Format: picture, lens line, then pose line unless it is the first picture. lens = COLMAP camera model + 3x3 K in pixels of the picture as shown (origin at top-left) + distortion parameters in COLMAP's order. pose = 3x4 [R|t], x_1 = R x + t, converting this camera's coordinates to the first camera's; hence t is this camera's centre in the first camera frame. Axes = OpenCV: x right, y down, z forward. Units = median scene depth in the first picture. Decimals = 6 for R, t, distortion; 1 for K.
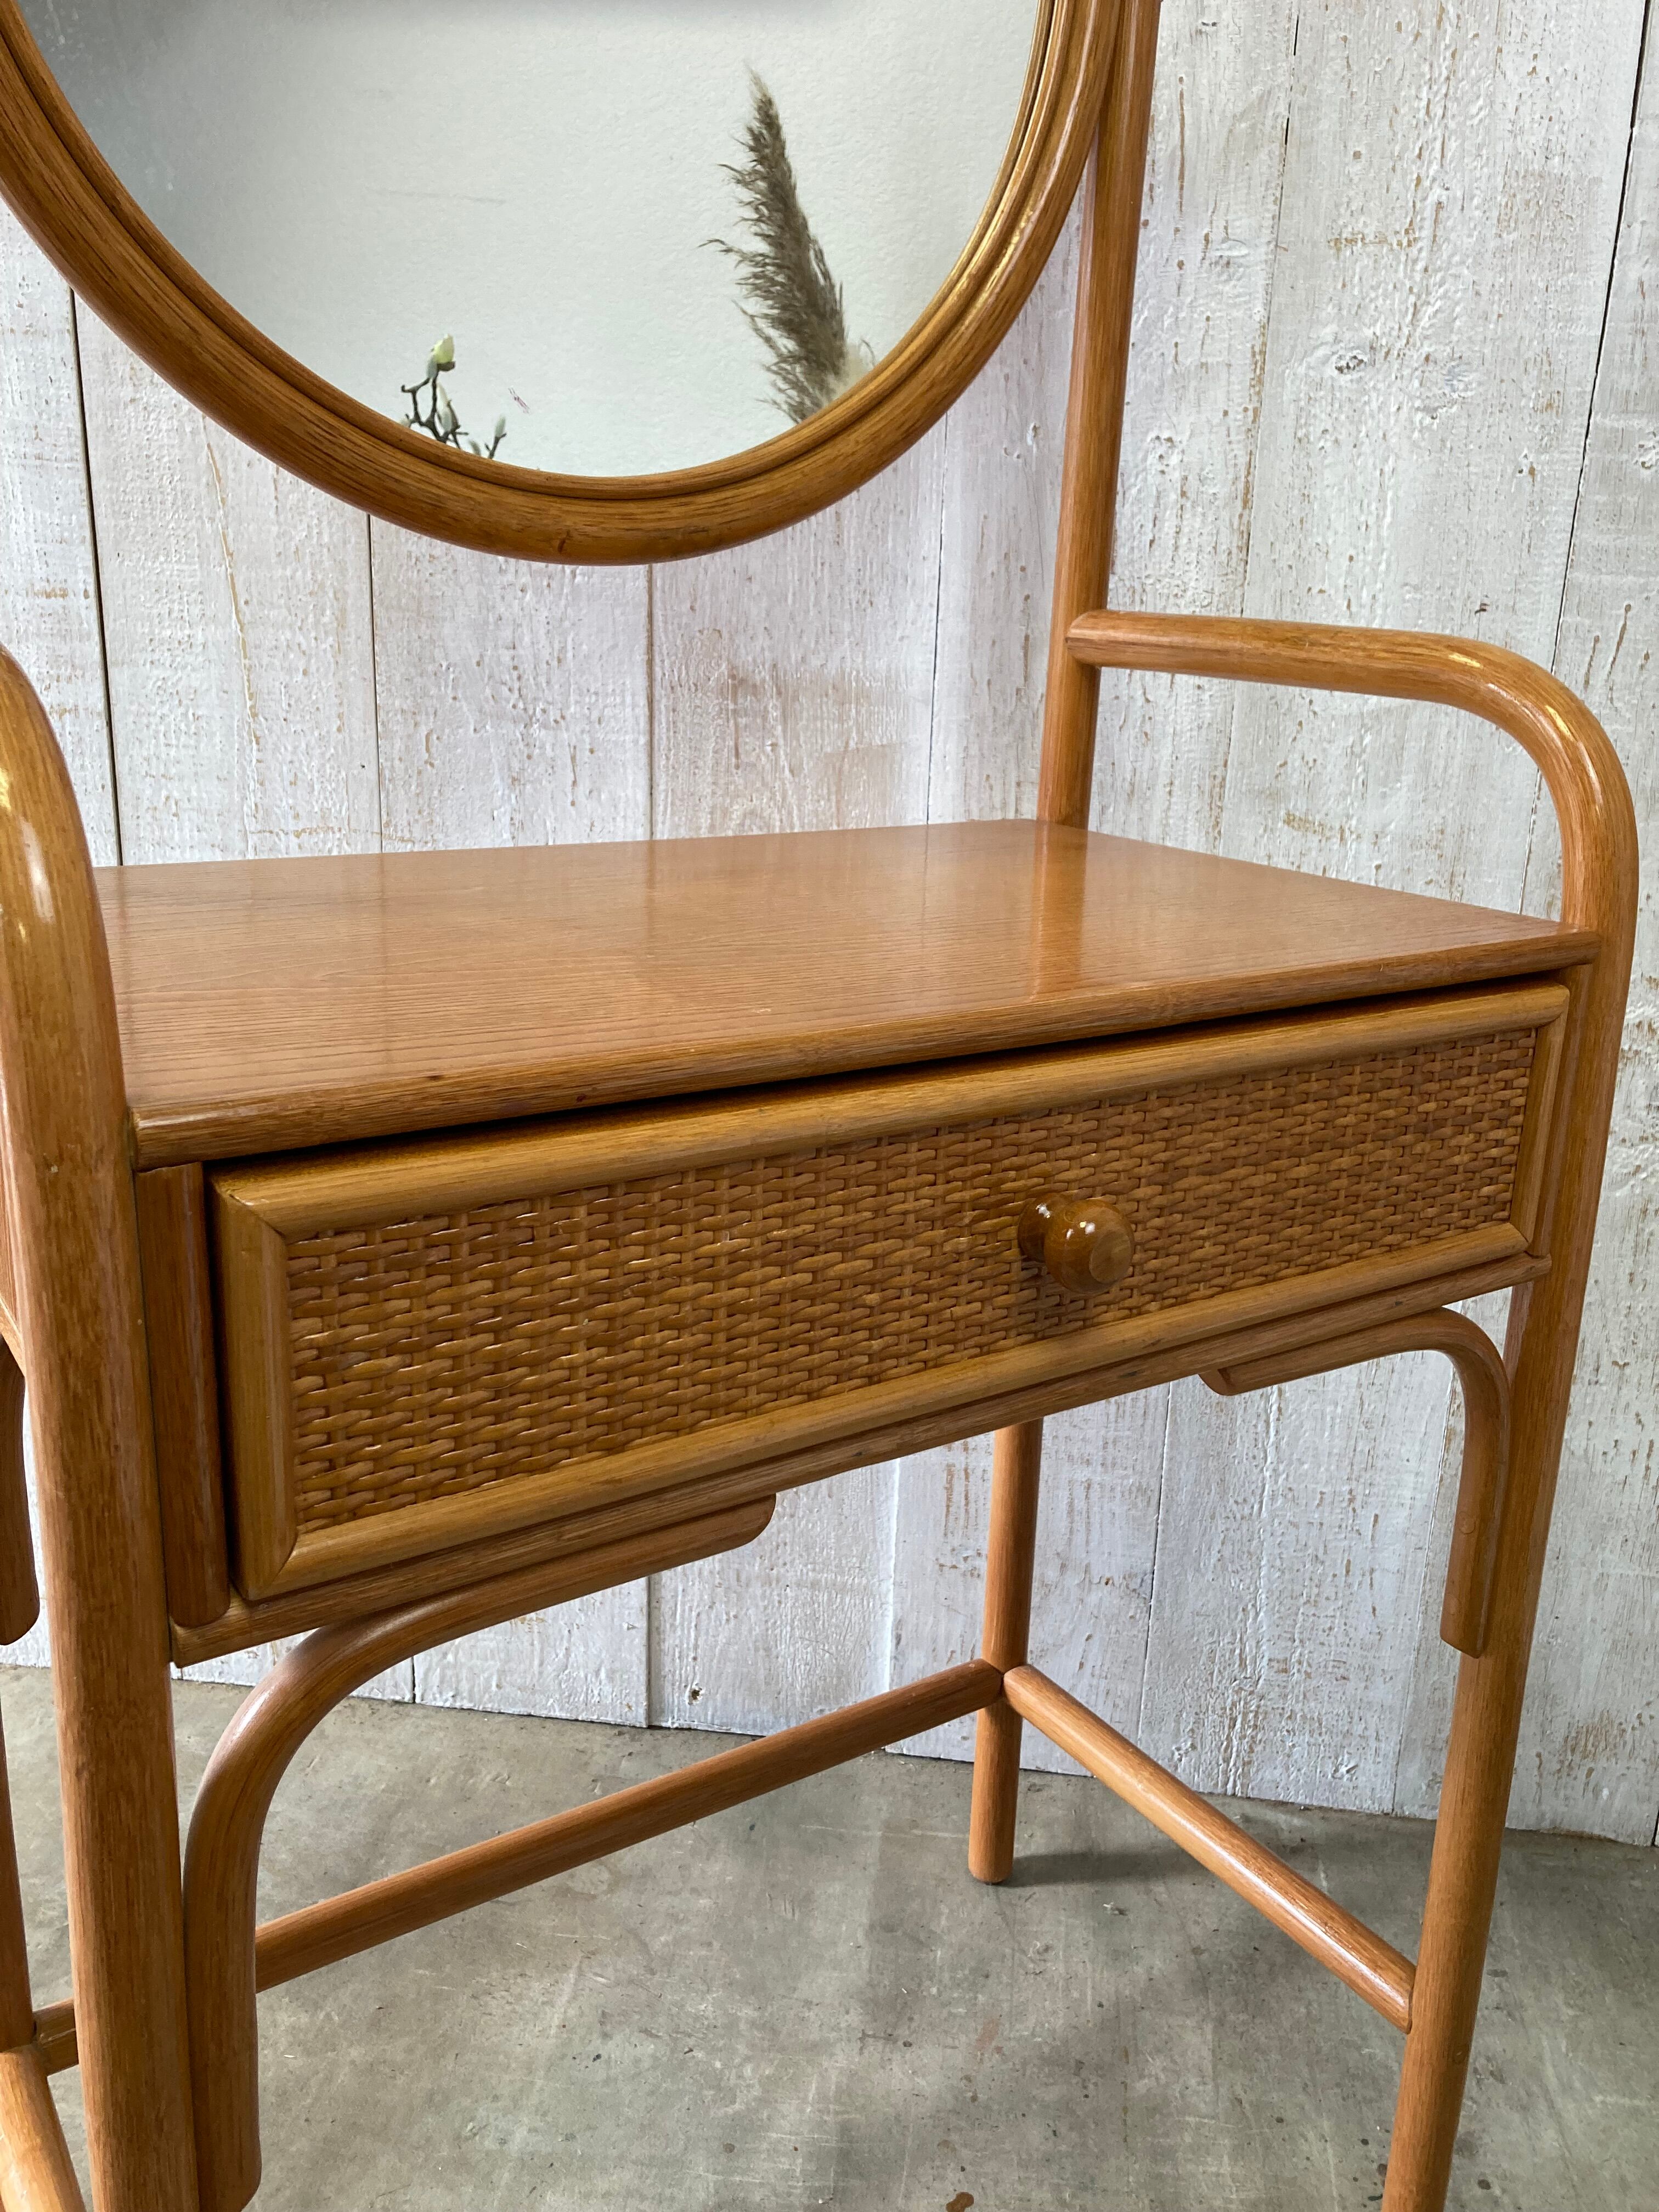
lens RADIAL K [[1796.5, 0, 862.9], [0, 1796.5, 1104.3], [0, 0, 1]] dist [0.022526, -0.015994]
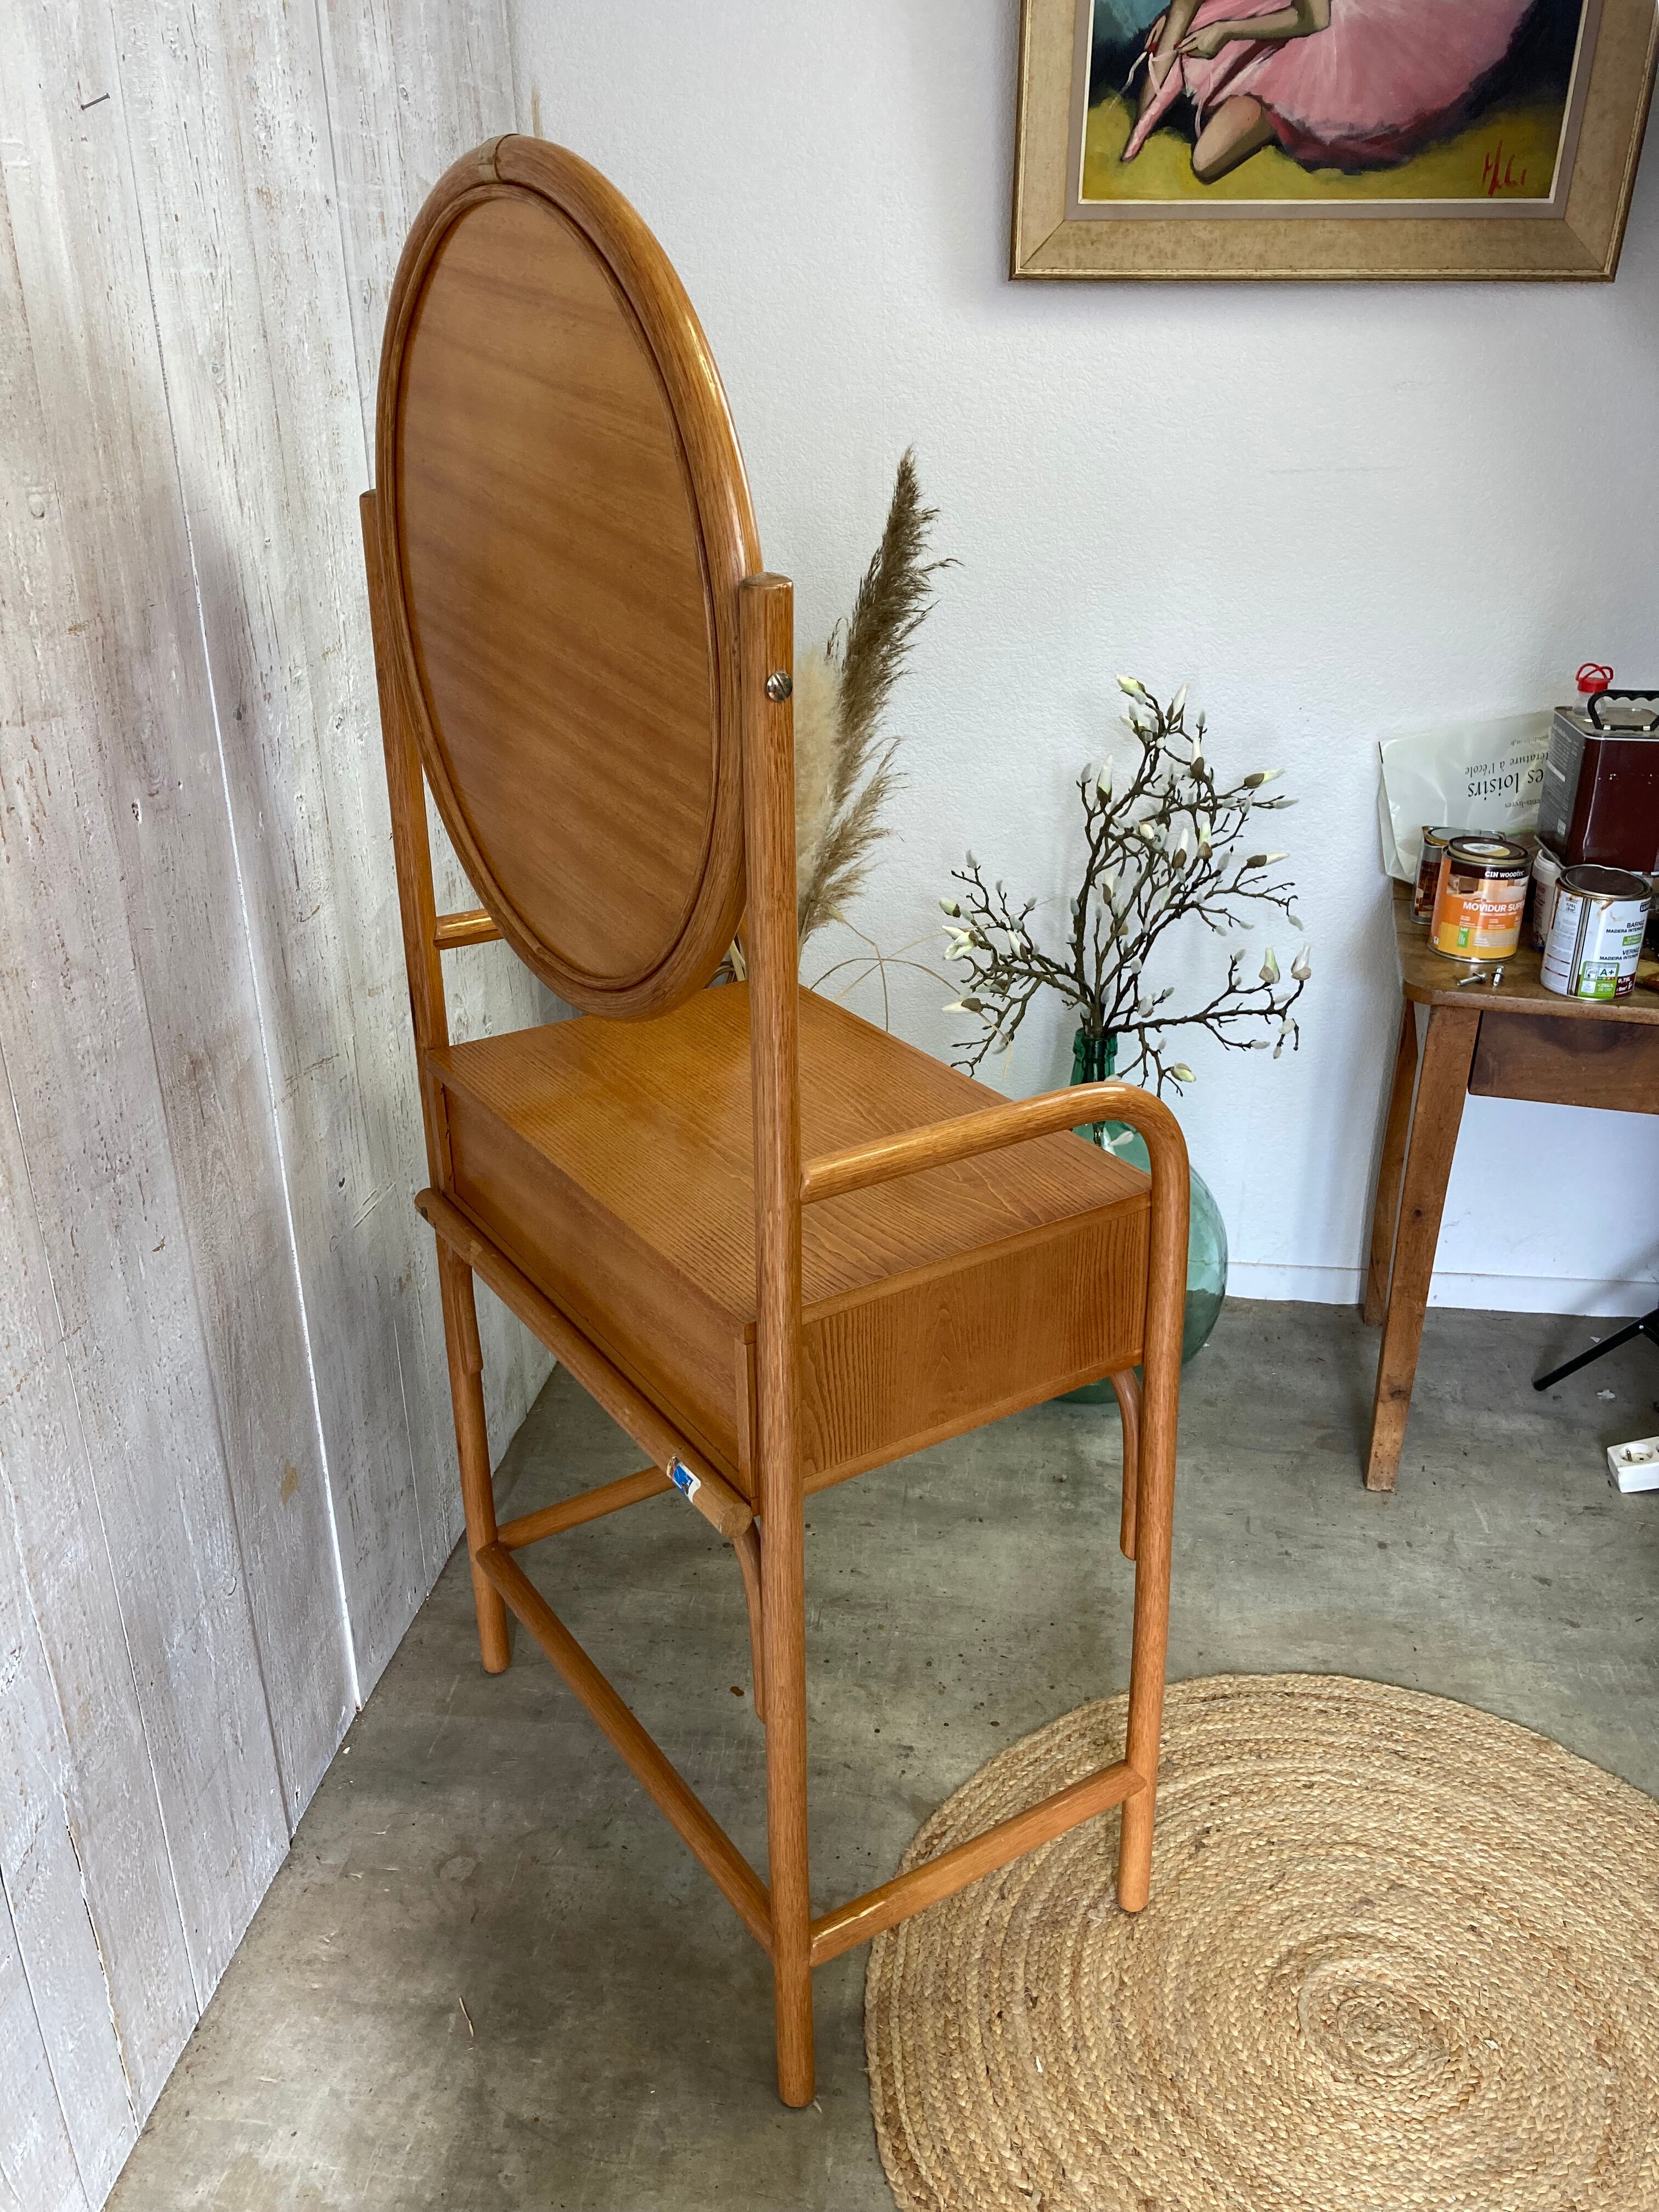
lens RADIAL K [[1813.1, 0, 834.5], [0, 1813.1, 1105.4], [0, 0, 1]] dist [0.015148, 0.013440]
pose [[0.020202, -0.441561, 0.897004, -1.231352], [0.288705, 0.861543, 0.417603, -0.621583], [-0.957205, 0.250533, 0.144886, 0.402832]]
